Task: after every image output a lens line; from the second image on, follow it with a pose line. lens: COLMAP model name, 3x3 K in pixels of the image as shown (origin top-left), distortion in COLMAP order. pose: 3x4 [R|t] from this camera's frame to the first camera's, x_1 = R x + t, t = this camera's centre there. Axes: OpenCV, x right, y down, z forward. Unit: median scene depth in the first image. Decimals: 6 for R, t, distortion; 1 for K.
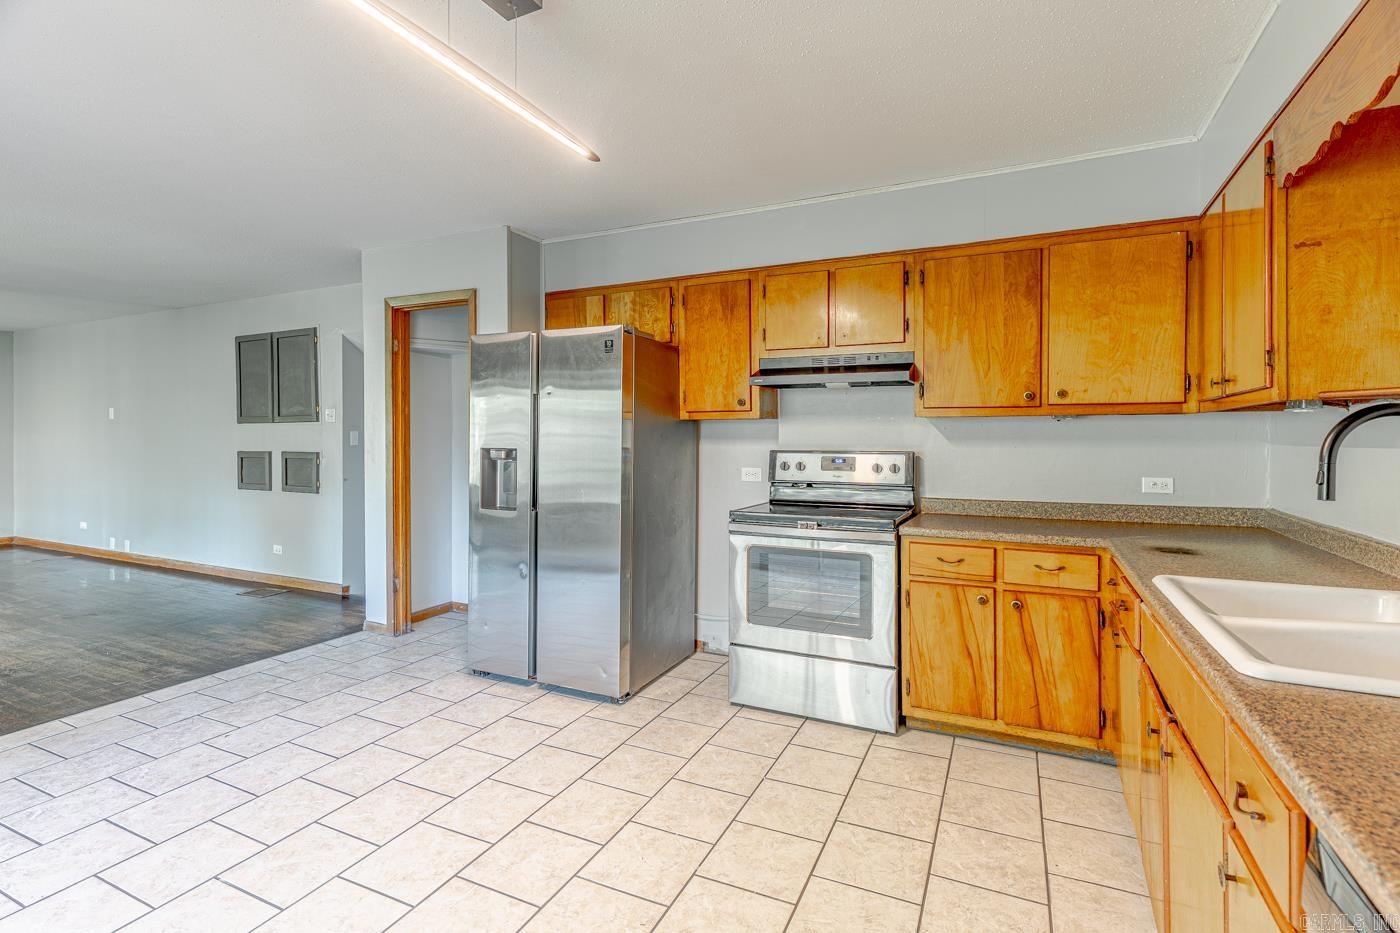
lens RADIAL K [[676.2, 0, 690.1], [0, 676.2, 437.7], [0, 0, 1]] dist [0.003289, -0.000246]
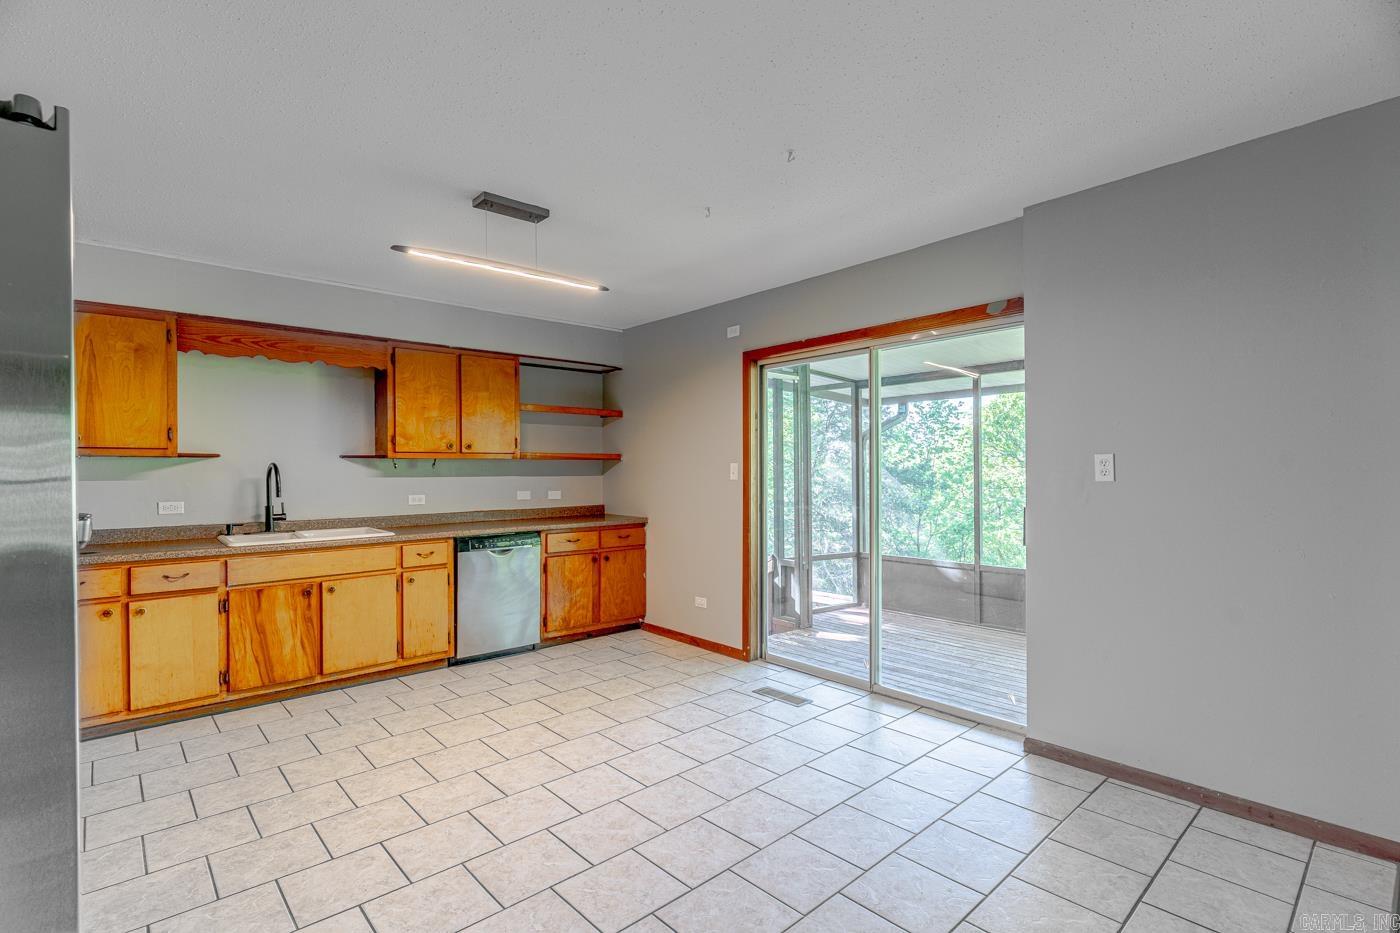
lens RADIAL K [[662.2, 0, 691.4], [0, 662.2, 471.1], [0, 0, 1]] dist [0.000166, 0.000213]
pose [[-0.923453, 0.003883, 0.383692, -0.420278], [0.004770, 0.999988, 0.001361, -0.002895], [-0.383682, 0.003087, -0.923460, 0.729487]]
